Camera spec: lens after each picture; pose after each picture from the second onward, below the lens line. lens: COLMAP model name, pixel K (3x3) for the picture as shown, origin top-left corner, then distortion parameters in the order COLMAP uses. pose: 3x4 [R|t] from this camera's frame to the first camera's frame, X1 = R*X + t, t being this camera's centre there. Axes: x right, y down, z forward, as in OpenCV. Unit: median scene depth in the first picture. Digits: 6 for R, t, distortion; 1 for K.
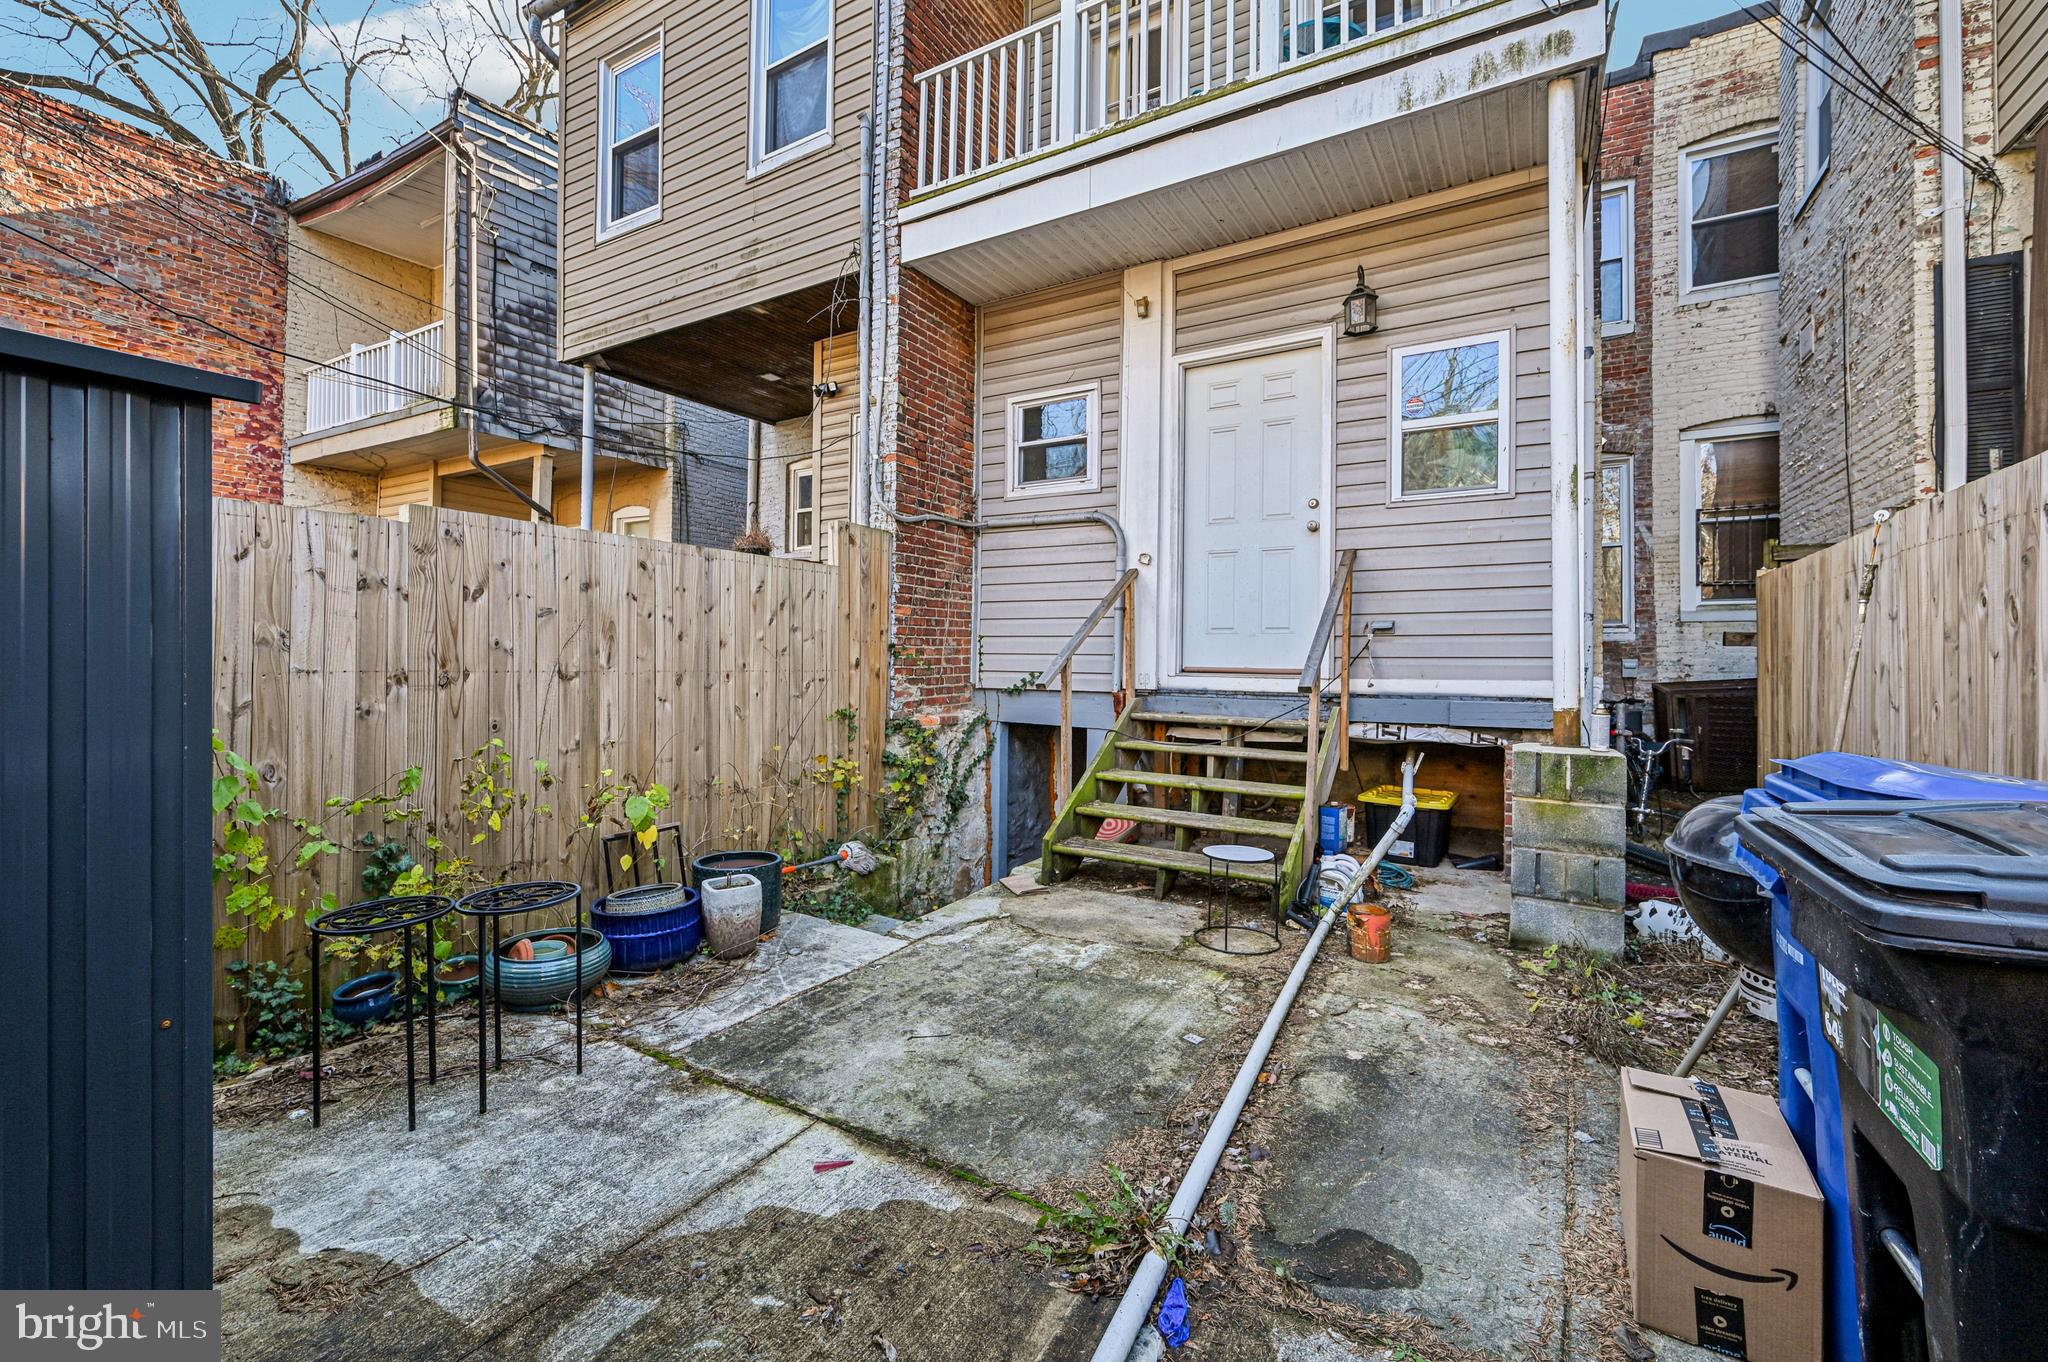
lens RADIAL K [[826.0, 0, 1030.7], [0, 826.0, 682.0], [0, 0, 1]] dist [-0.001590, 0.000010]
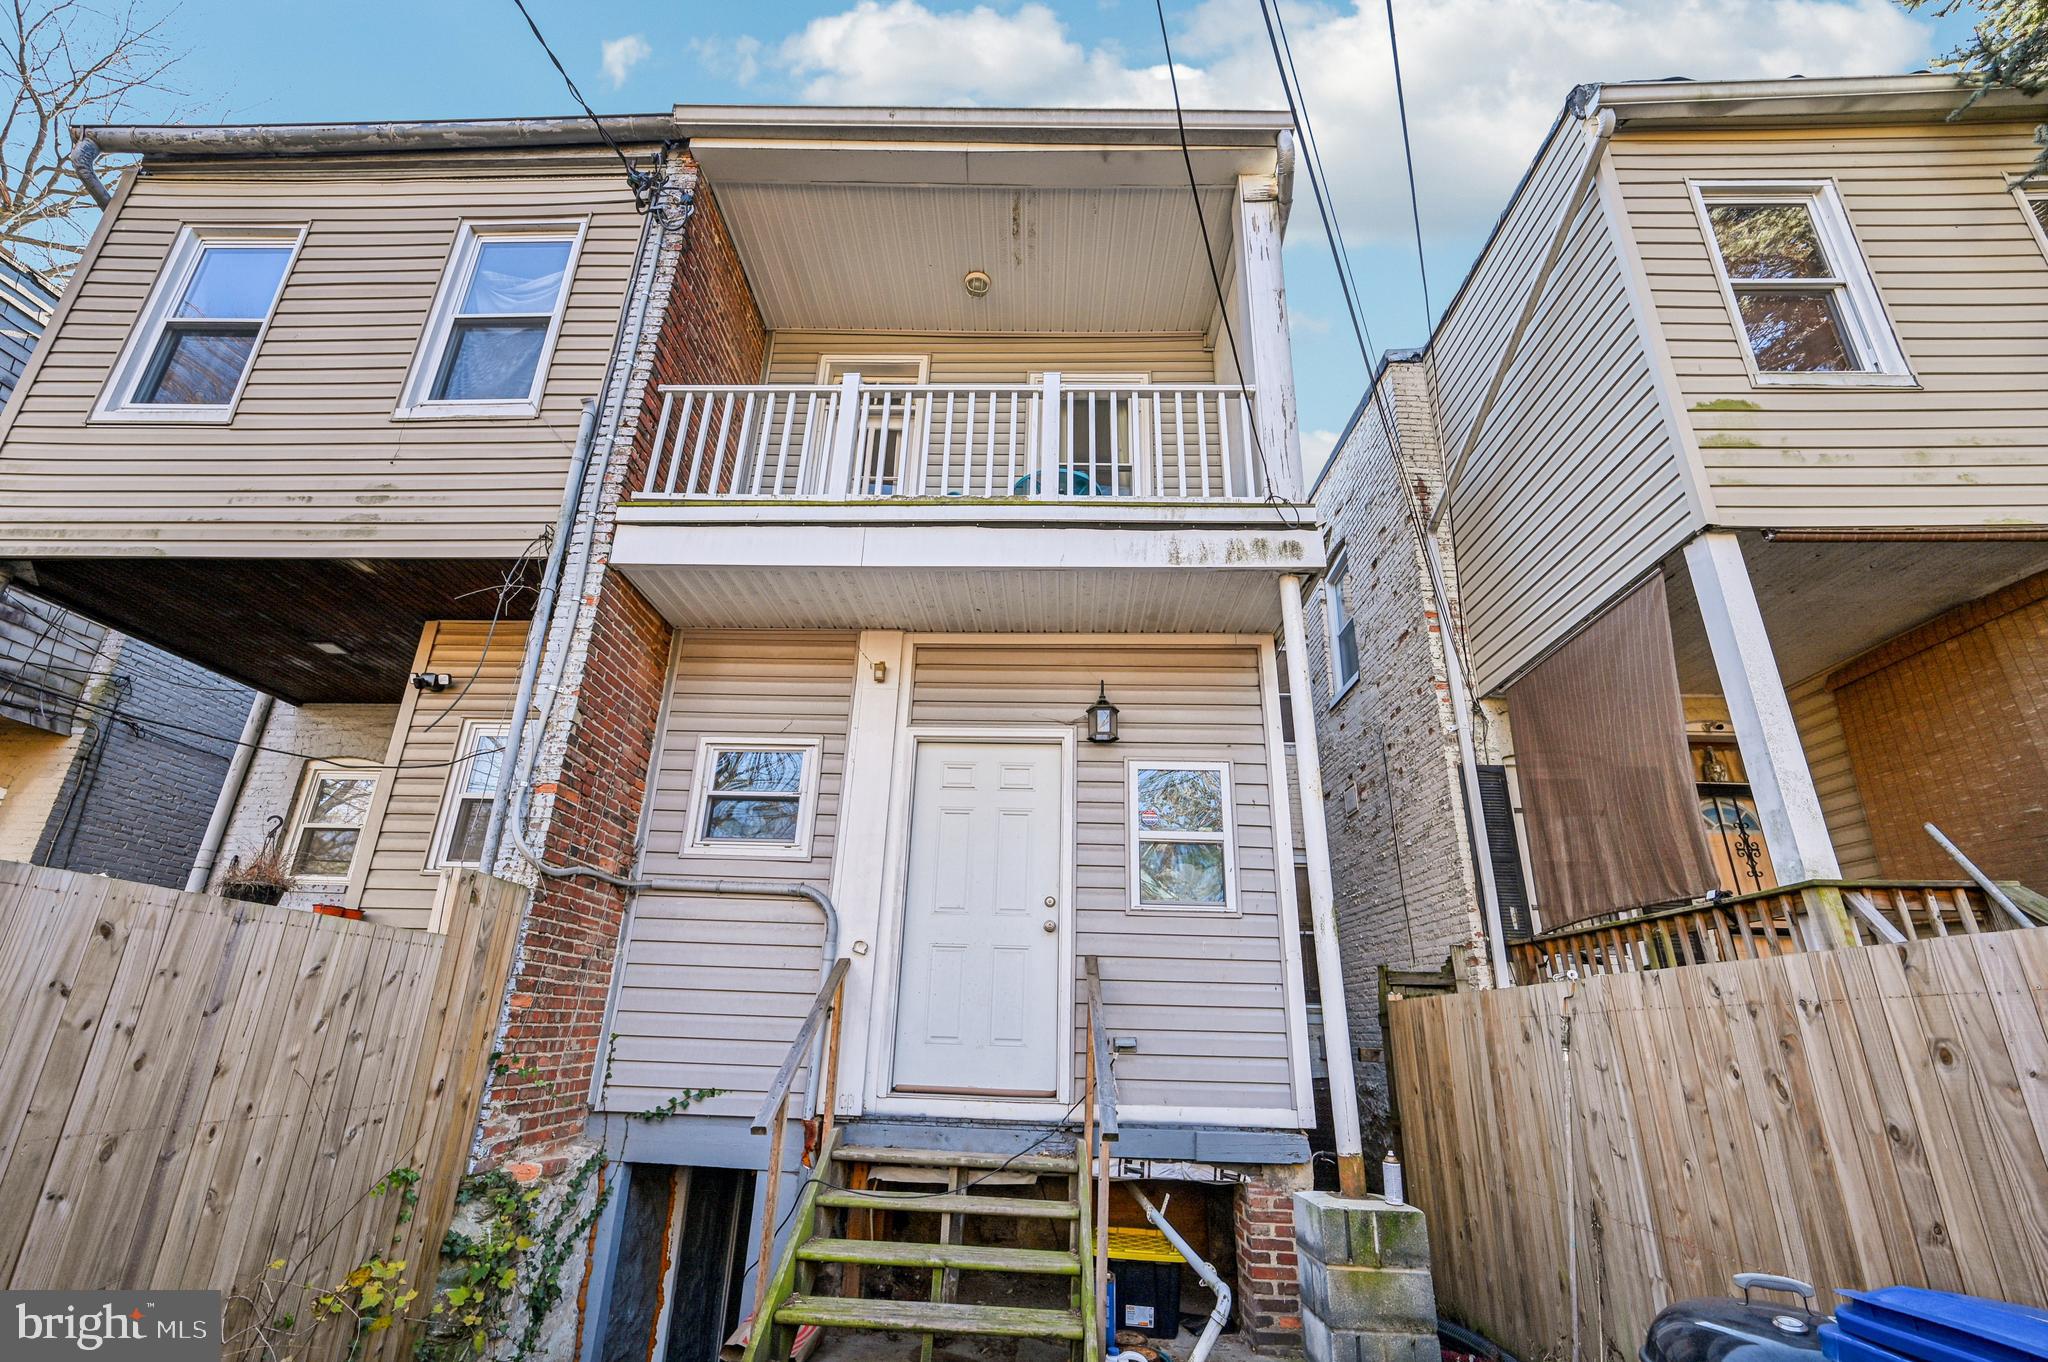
lens RADIAL K [[859.2, 0, 991.8], [0, 859.2, 751.7], [0, 0, 1]] dist [-0.002404, 0.000017]
pose [[0.883735, 0.162106, 0.439015, -0.160663], [-0.010127, 0.944495, -0.328369, -0.052937], [-0.467878, 0.285745, 0.836325, 0.158440]]
